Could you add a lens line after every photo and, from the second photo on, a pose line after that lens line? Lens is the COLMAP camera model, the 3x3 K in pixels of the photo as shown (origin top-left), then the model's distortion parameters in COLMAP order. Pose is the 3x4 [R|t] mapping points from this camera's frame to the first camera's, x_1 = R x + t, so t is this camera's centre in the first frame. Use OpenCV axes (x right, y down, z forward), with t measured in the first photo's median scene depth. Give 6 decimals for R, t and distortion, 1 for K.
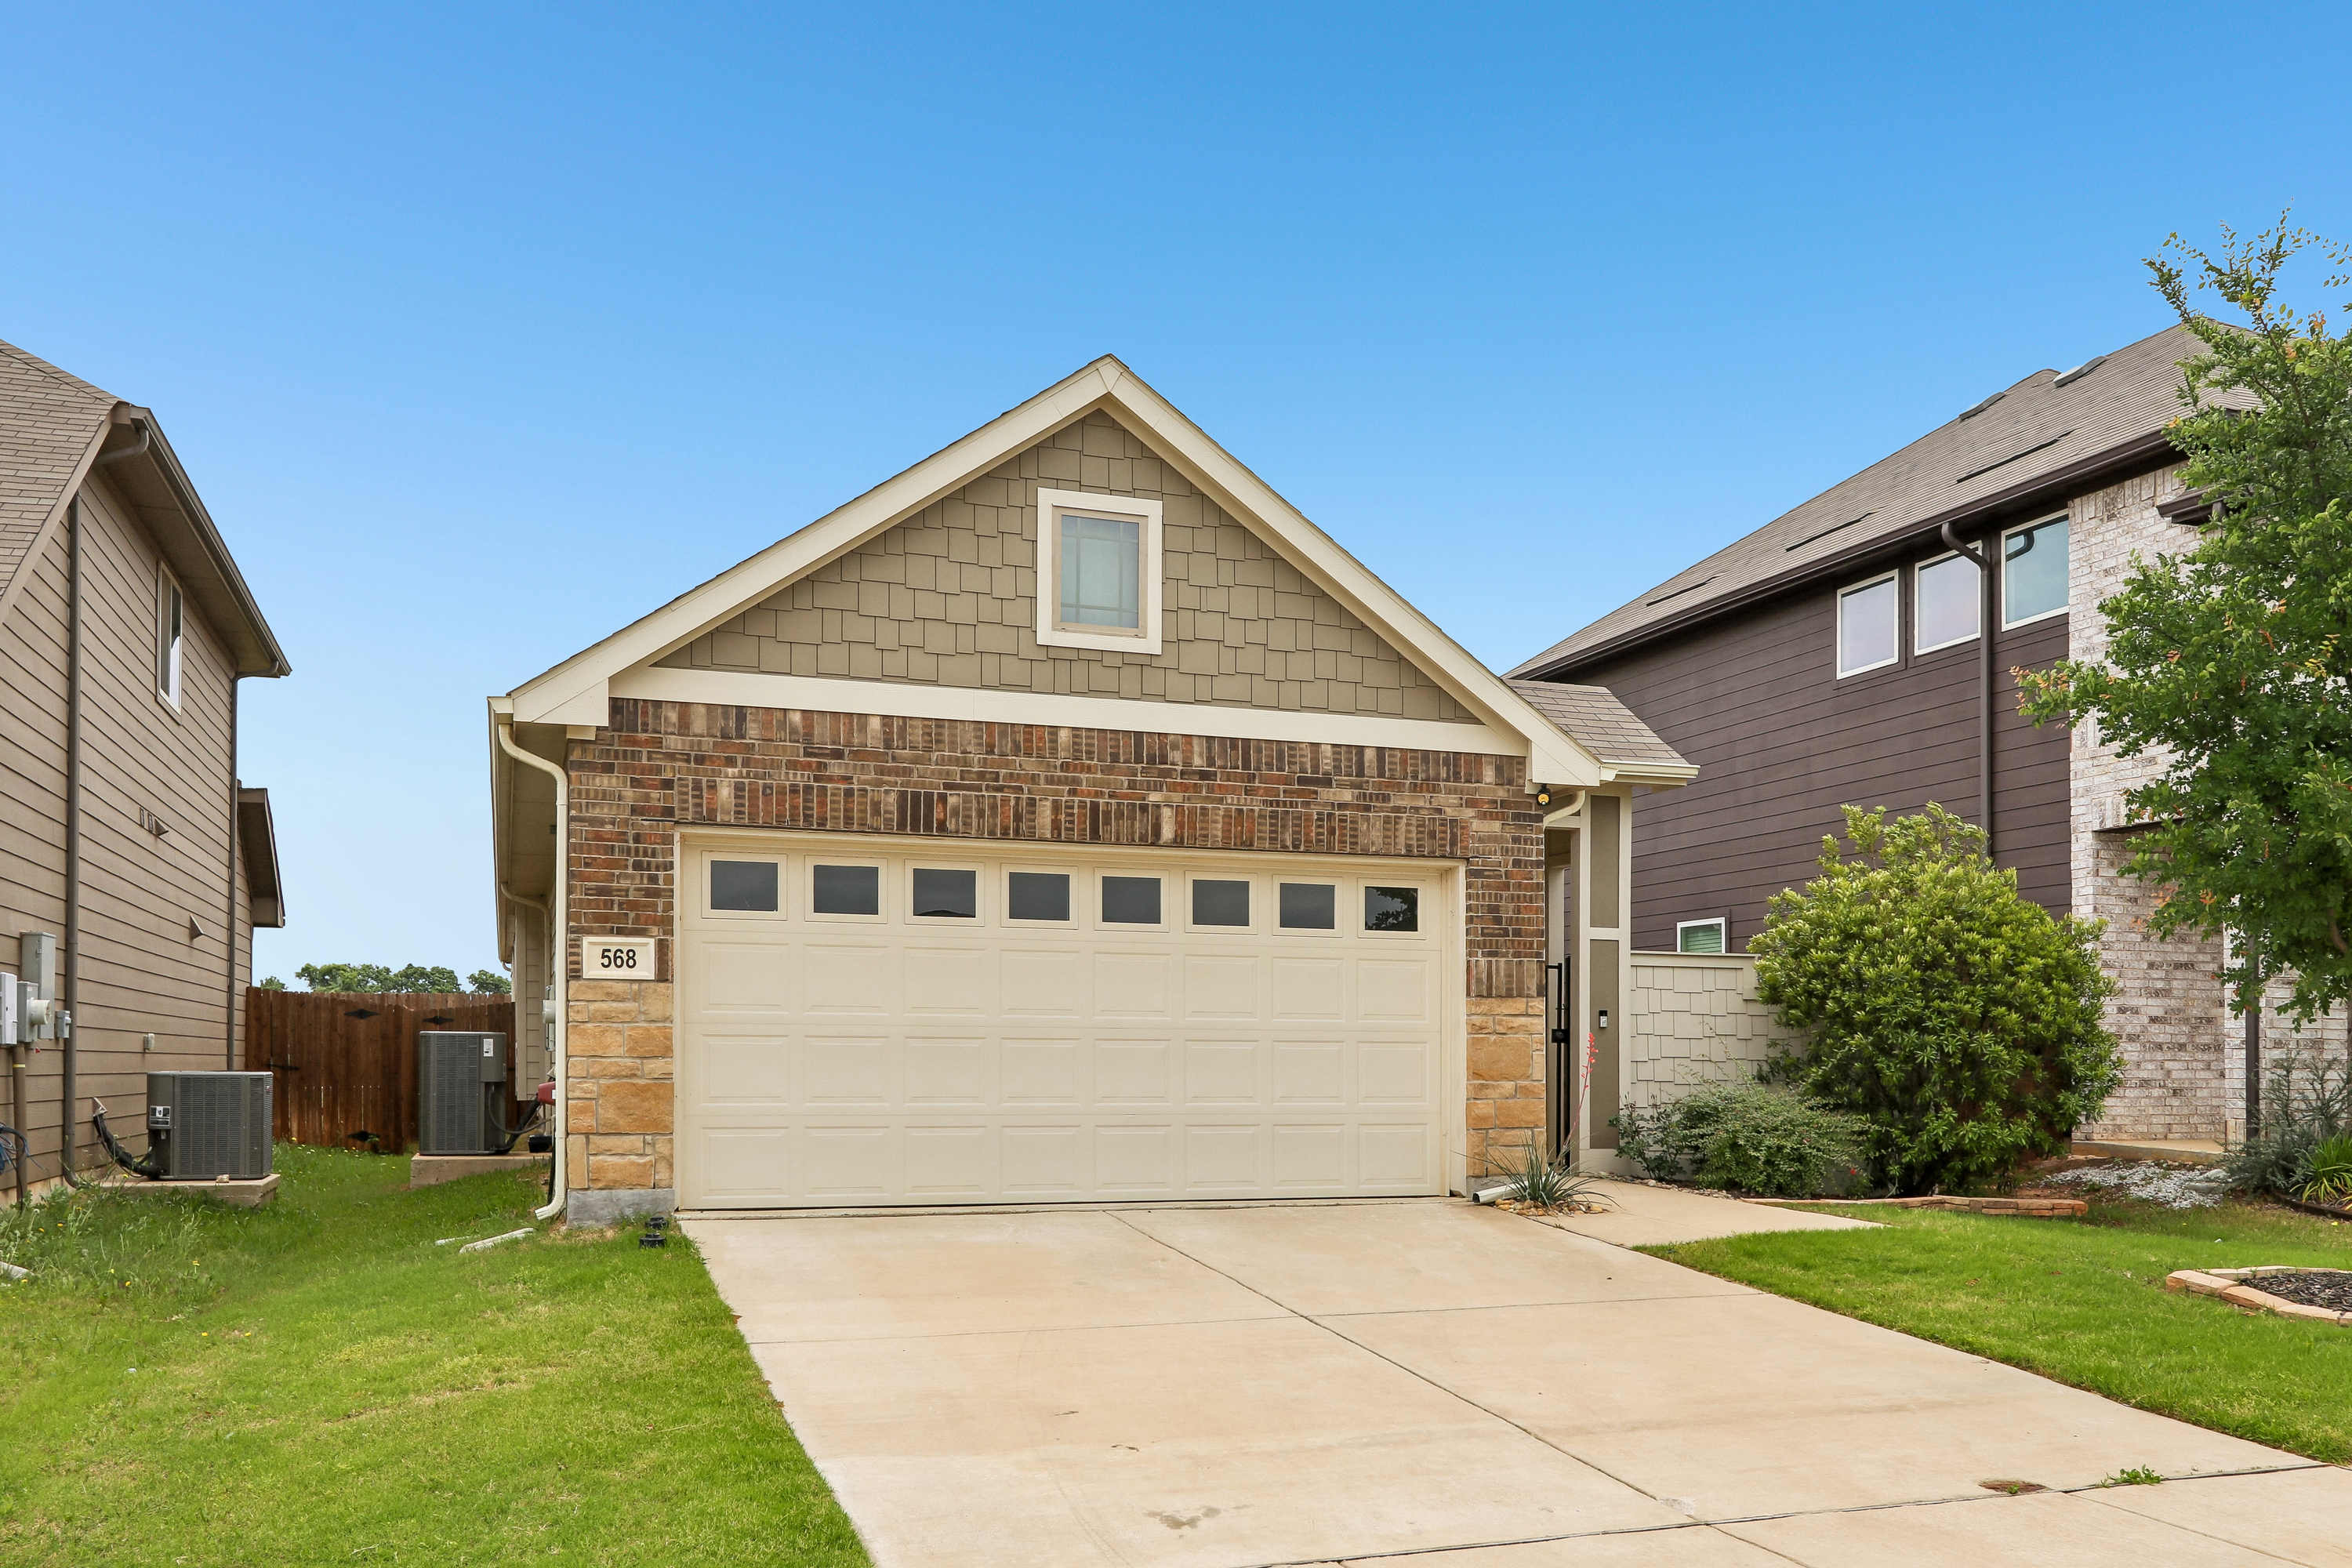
lens RADIAL K [[1951.6, 0, 1186.6], [0, 1951.6, 1050.7], [0, 0, 1]] dist [0.006623, 0.005347]
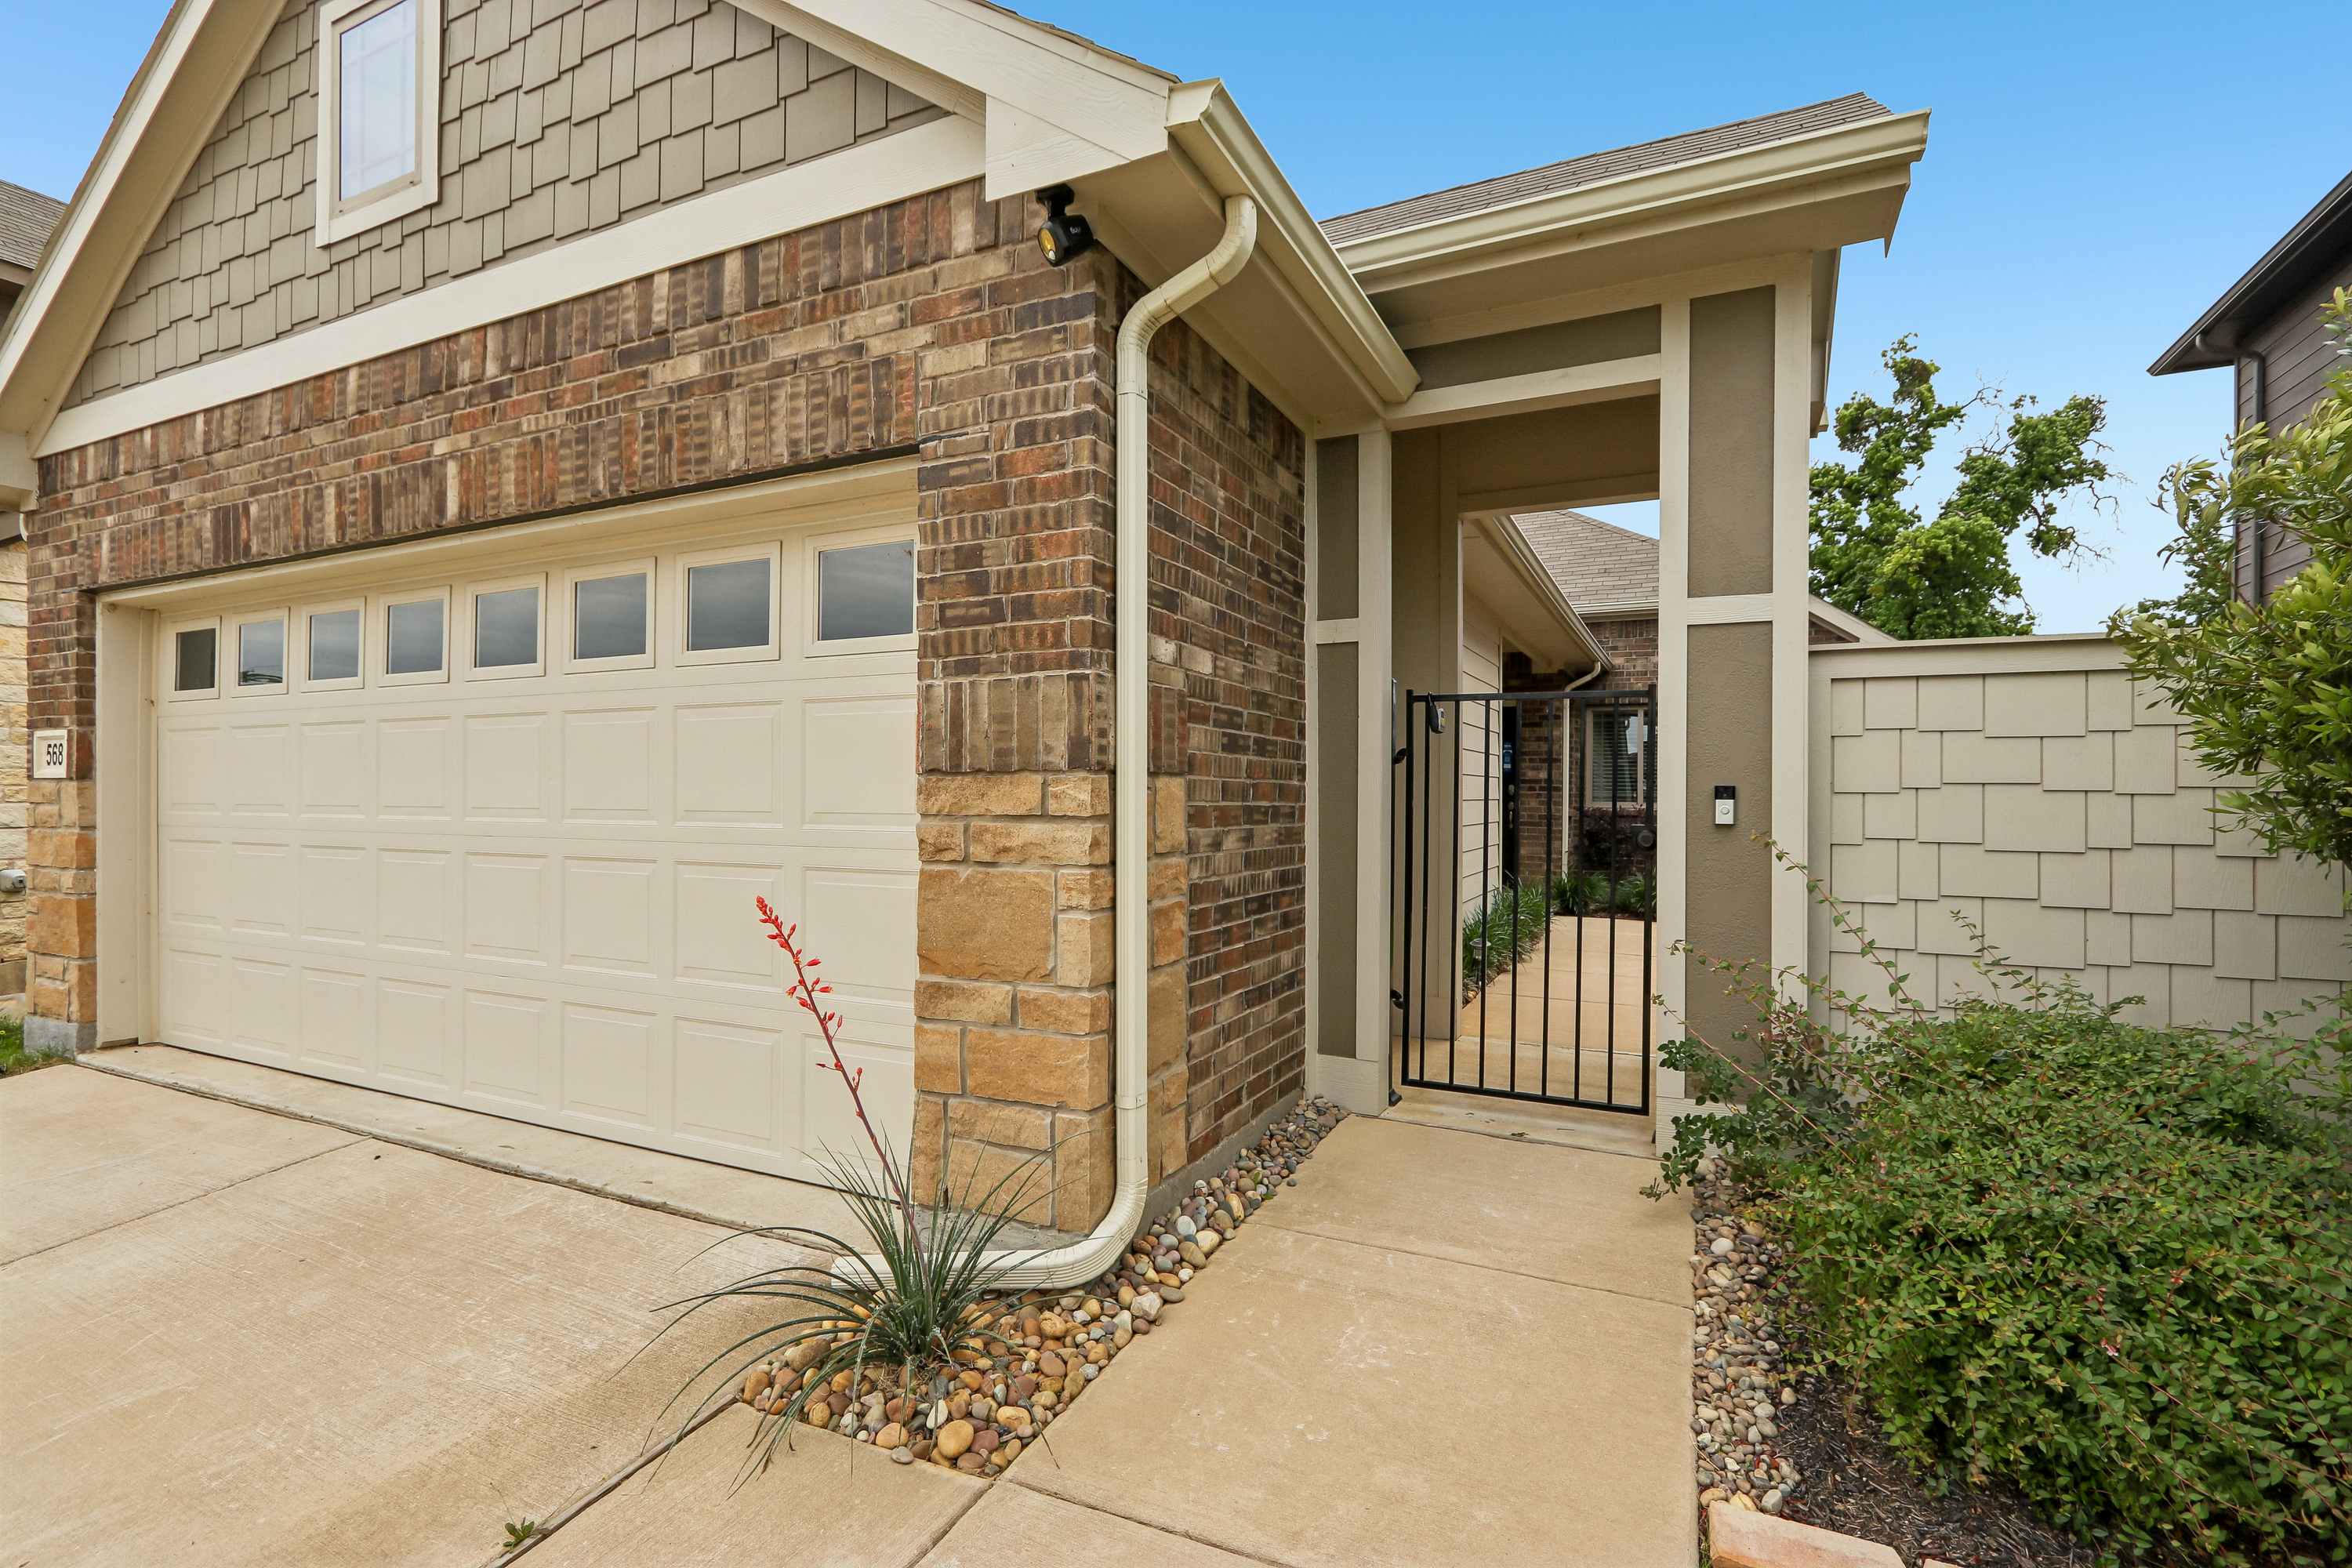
lens RADIAL K [[1079.3, 0, 1182.1], [0, 1079.3, 800.7], [0, 0, 1]] dist [-0.012106, 0.001325]
pose [[0.707855, 0.001286, -0.706357, 0.364940], [0.005312, 0.999960, 0.007143, -0.024275], [0.706338, -0.008808, 0.707820, 0.914907]]
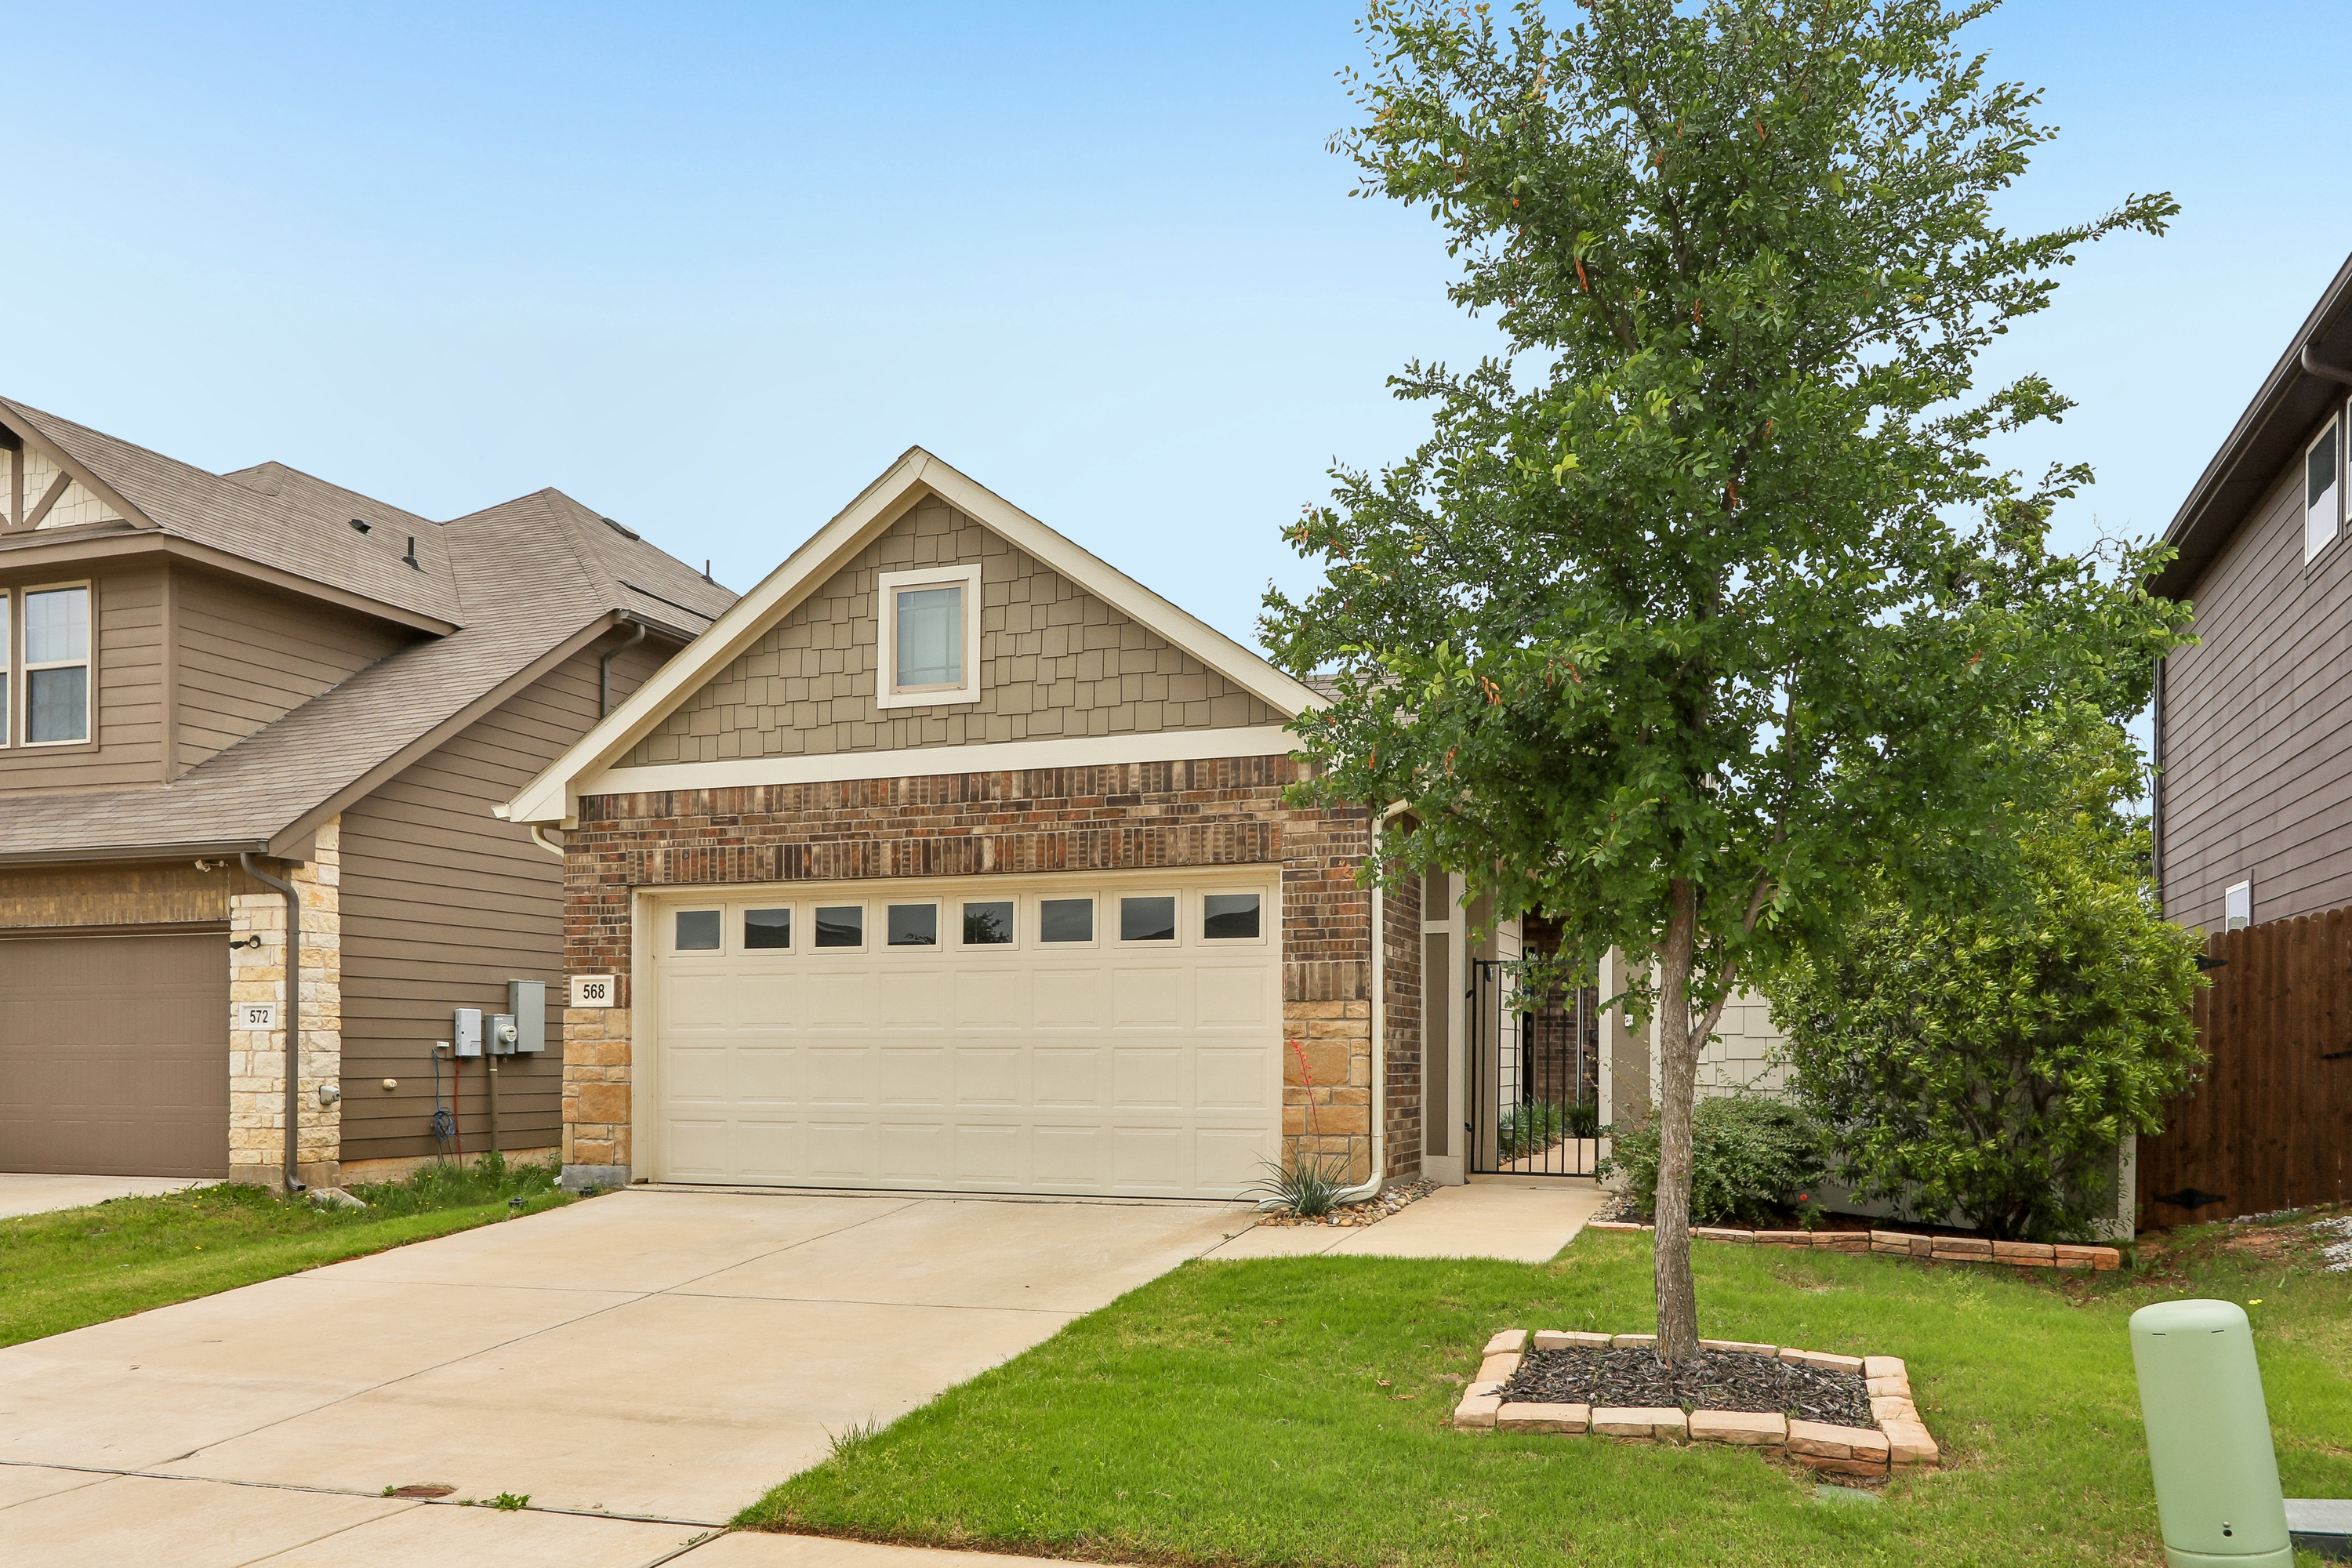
lens RADIAL K [[1771.7, 0, 1174.9], [0, 1771.7, 1061.9], [0, 0, 1]] dist [-0.000471, 0.049237]
pose [[0.774113, -0.002780, -0.633041, 0.700542], [0.007471, 0.999961, 0.004745, -0.001736], [0.633003, -0.008402, 0.774103, 0.283033]]
